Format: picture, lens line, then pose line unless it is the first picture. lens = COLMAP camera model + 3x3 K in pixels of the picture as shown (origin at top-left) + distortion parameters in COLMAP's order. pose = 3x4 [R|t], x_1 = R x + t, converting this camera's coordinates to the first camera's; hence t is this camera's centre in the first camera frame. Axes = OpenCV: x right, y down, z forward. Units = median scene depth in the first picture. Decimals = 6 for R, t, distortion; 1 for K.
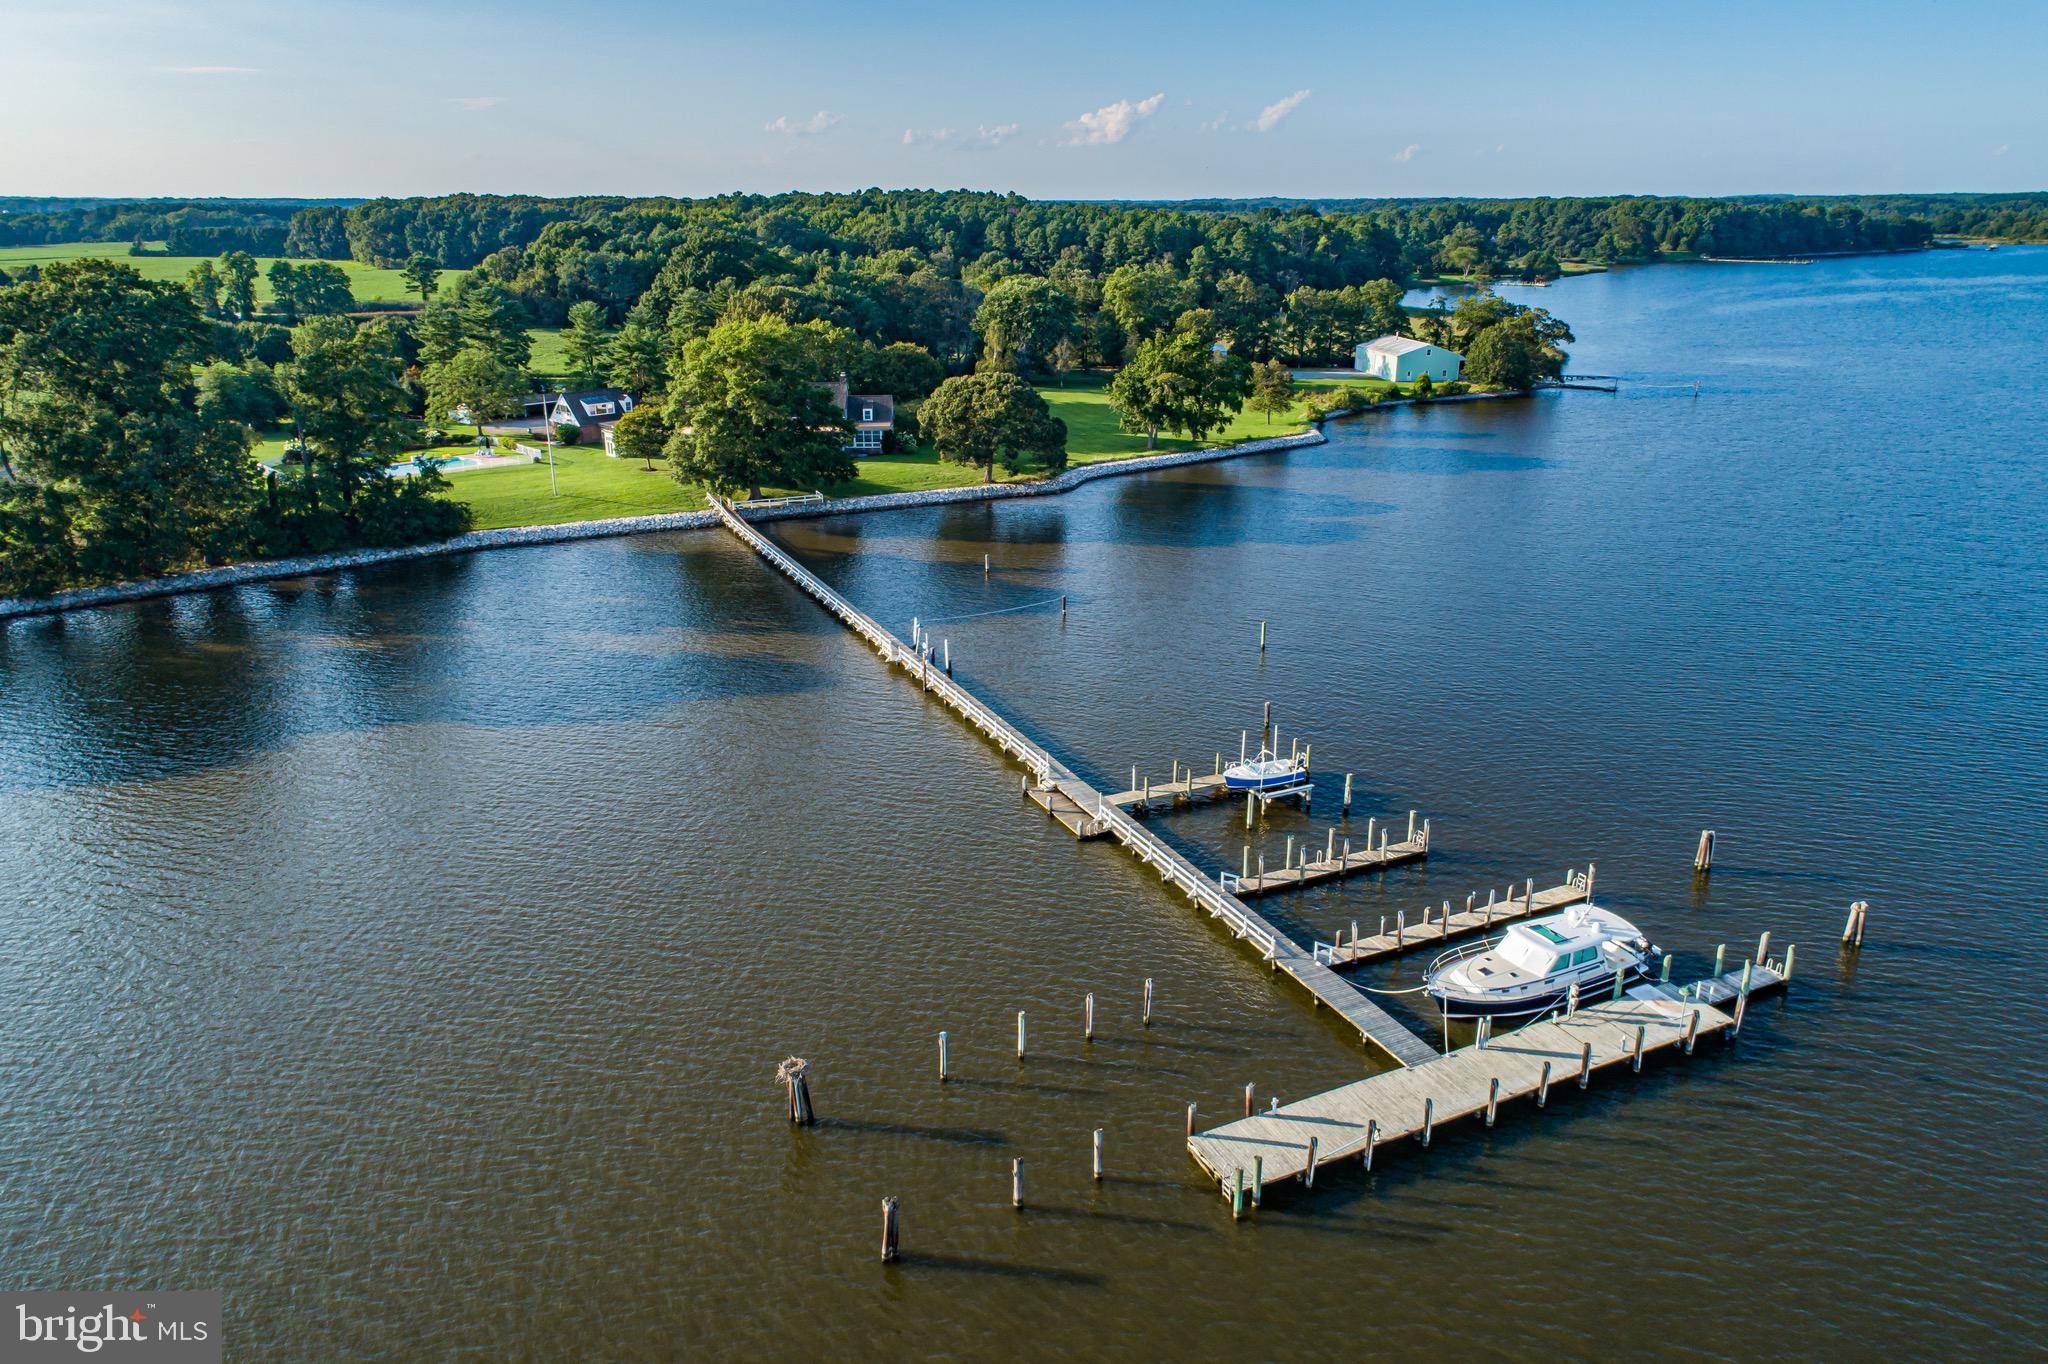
lens RADIAL K [[1375.4, 0, 1035.9], [0, 1375.4, 682.7], [0, 0, 1]] dist [0.031623, 0.003804]
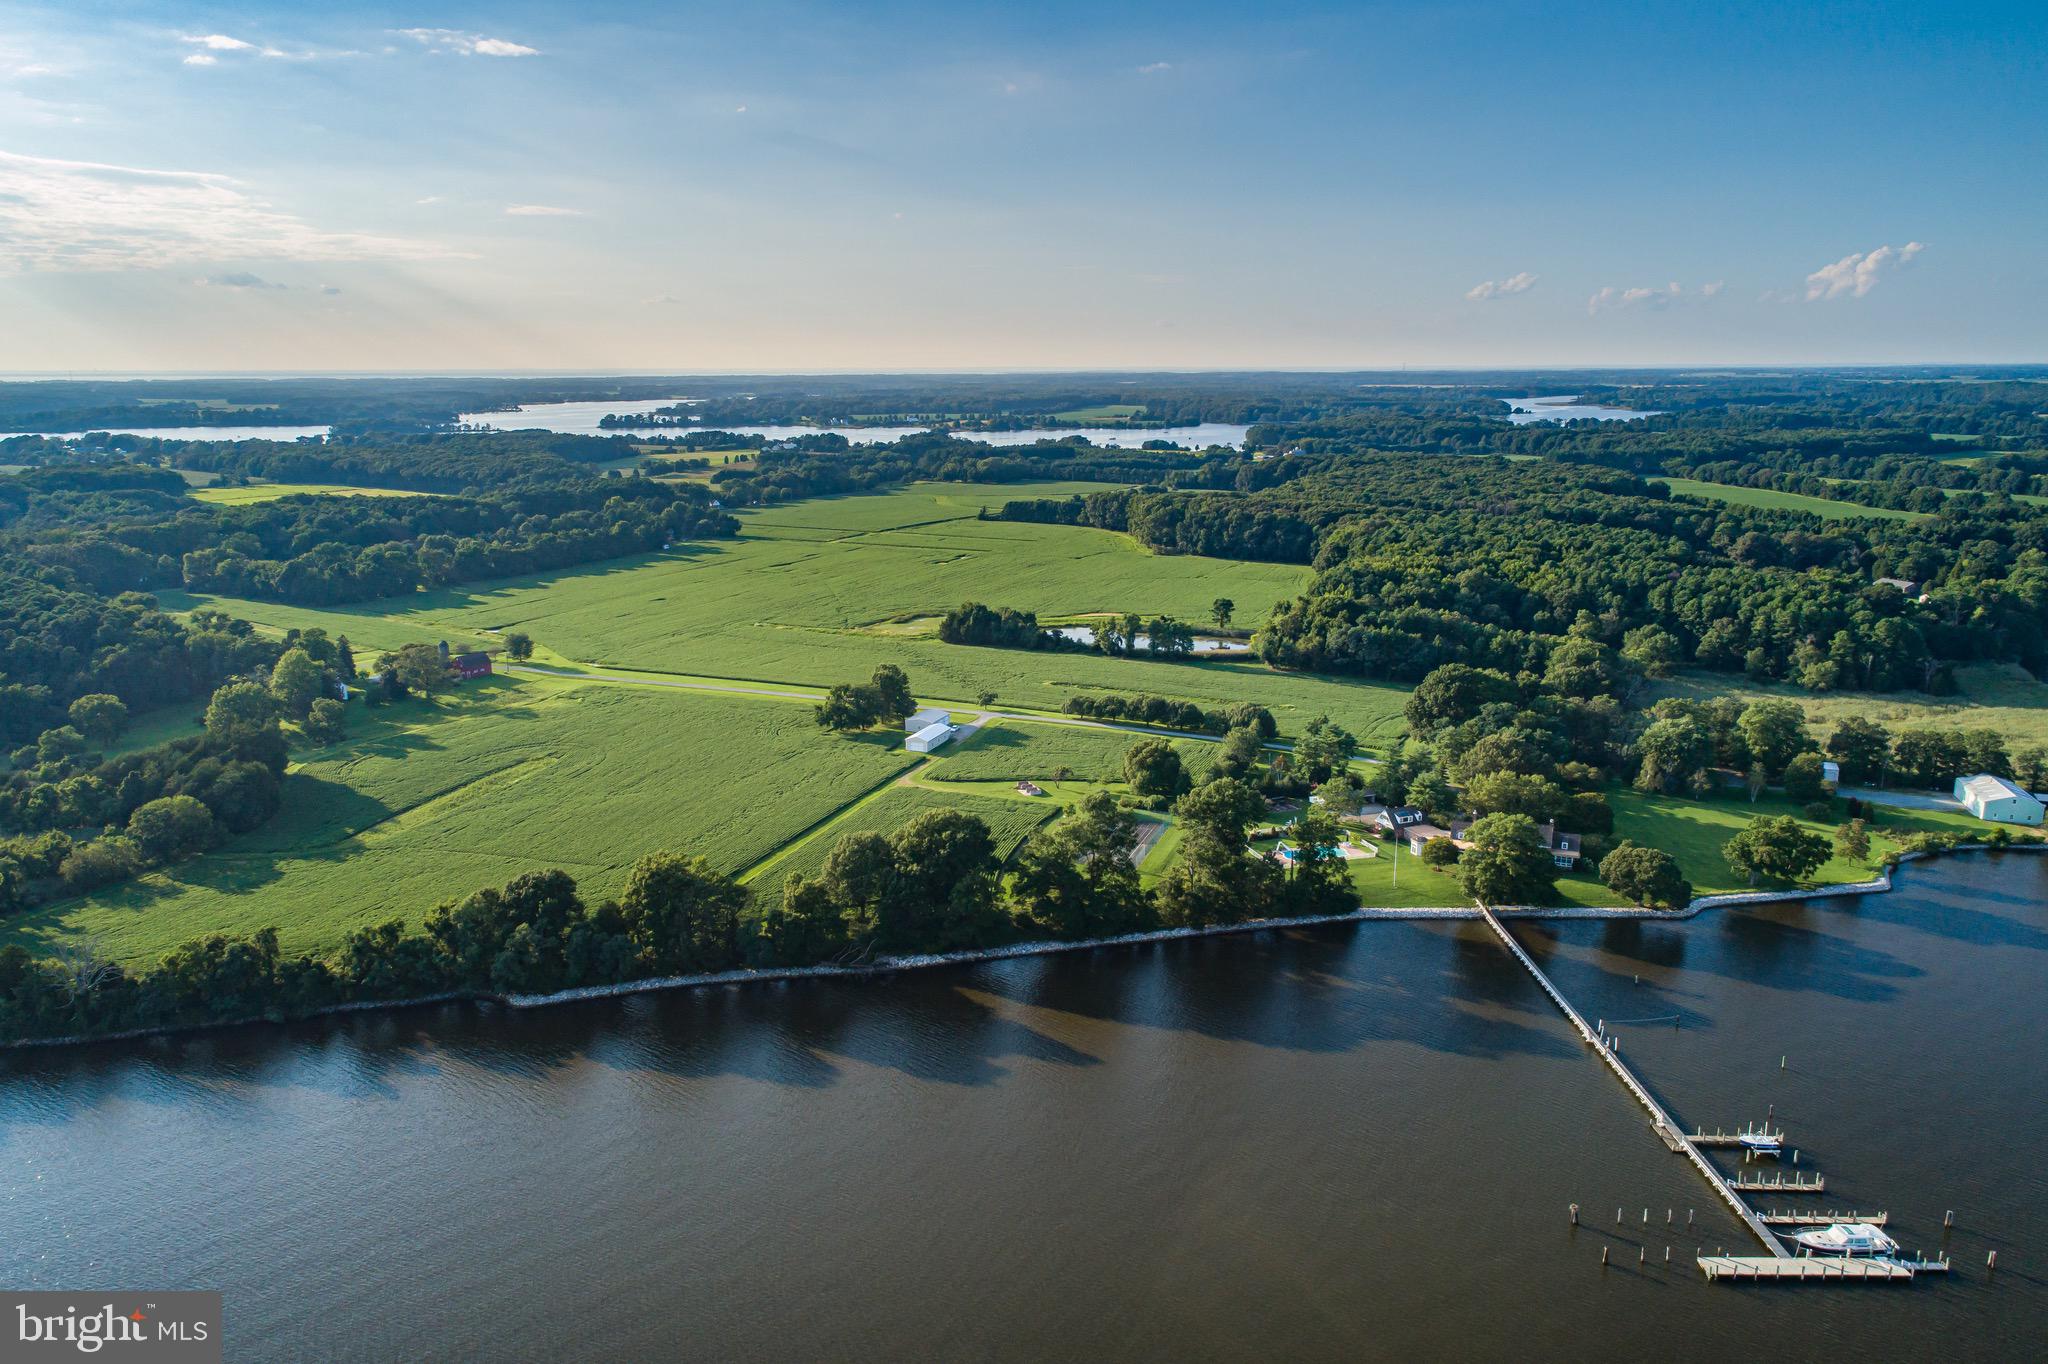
lens RADIAL K [[1395.3, 0, 1032.6], [0, 1395.3, 681.1], [0, 0, 1]] dist [0.034387, 0.005717]
pose [[0.905814, 0.093986, -0.413118, -0.021854], [-0.138329, 0.987254, -0.078700, -0.184603], [0.400456, 0.128434, 0.907270, -0.964938]]
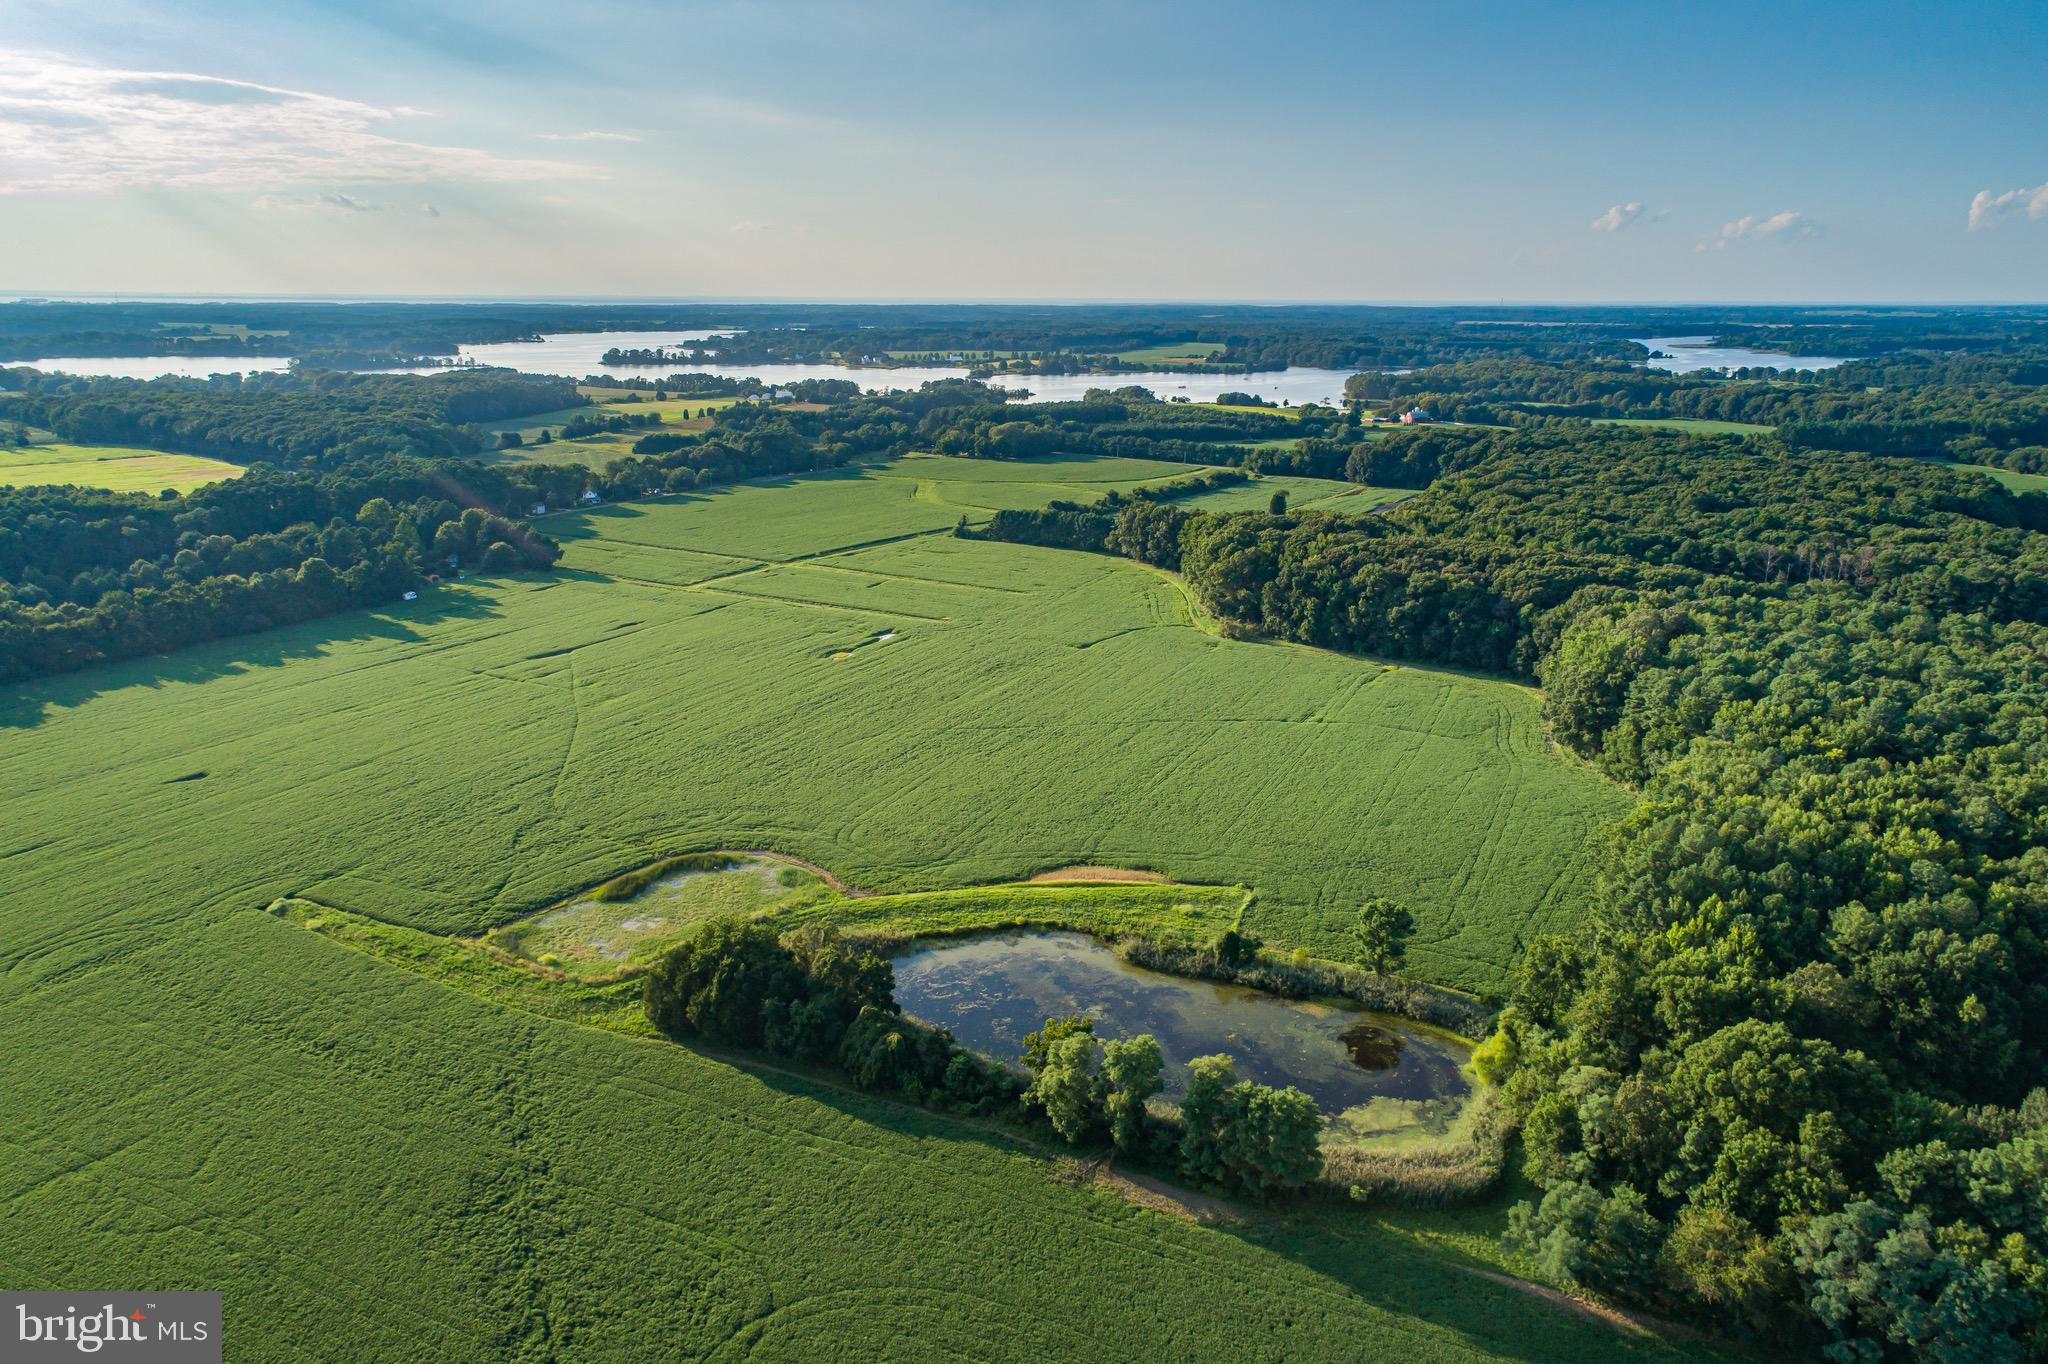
lens RADIAL K [[1375.4, 0, 1035.9], [0, 1375.4, 682.7], [0, 0, 1]] dist [0.031623, 0.003804]
pose [[0.881390, 0.136302, -0.452298, -0.775313], [-0.163172, 0.986380, -0.020723, -0.861221], [0.443313, 0.092067, 0.891626, 0.993344]]
